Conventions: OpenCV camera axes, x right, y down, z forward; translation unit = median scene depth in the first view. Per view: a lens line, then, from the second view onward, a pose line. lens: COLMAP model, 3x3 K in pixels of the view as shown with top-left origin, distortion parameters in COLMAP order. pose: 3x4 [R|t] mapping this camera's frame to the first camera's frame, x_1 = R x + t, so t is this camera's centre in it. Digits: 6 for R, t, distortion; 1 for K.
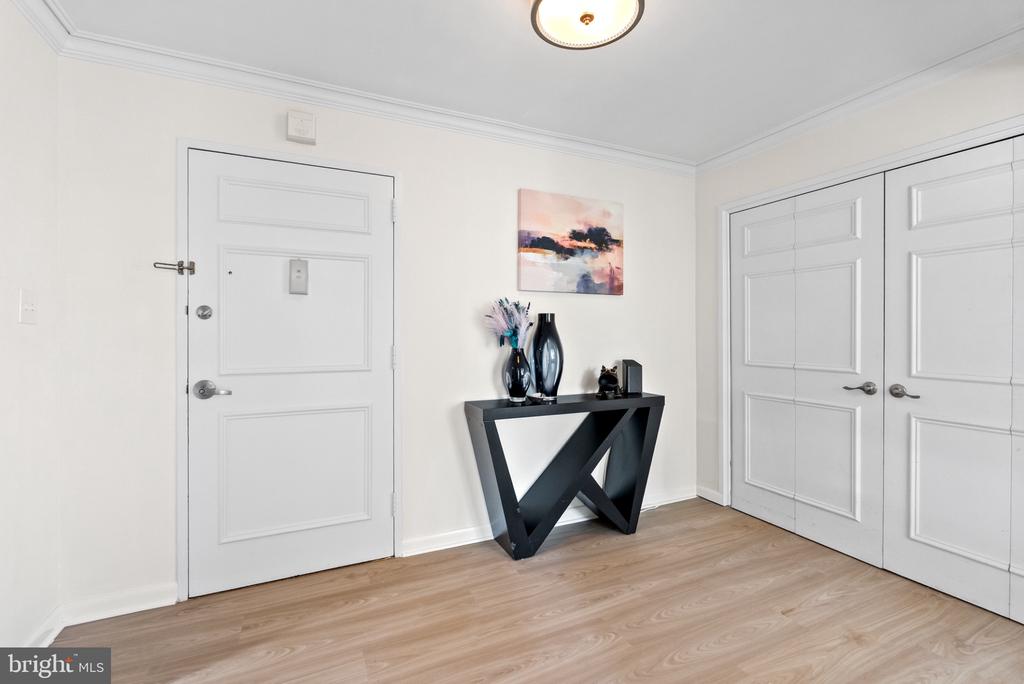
lens RADIAL K [[446.6, 0, 512.6], [0, 446.6, 336.0], [0, 0, 1]] dist [0.003630, -0.000924]
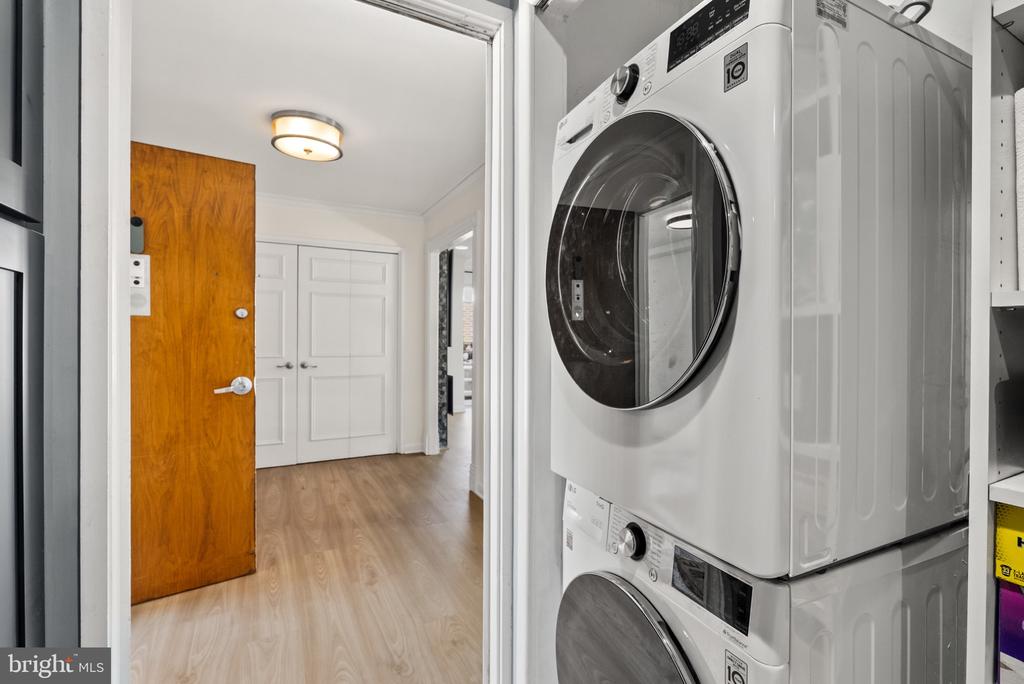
lens RADIAL K [[446.6, 0, 512.2], [0, 446.6, 338.1], [0, 0, 1]] dist [0.003630, -0.000924]
pose [[-0.005795, -0.004466, 0.999973, -1.125160], [0.000557, 0.999990, 0.004470, 0.002853], [-0.999983, 0.000583, -0.005793, 0.159823]]
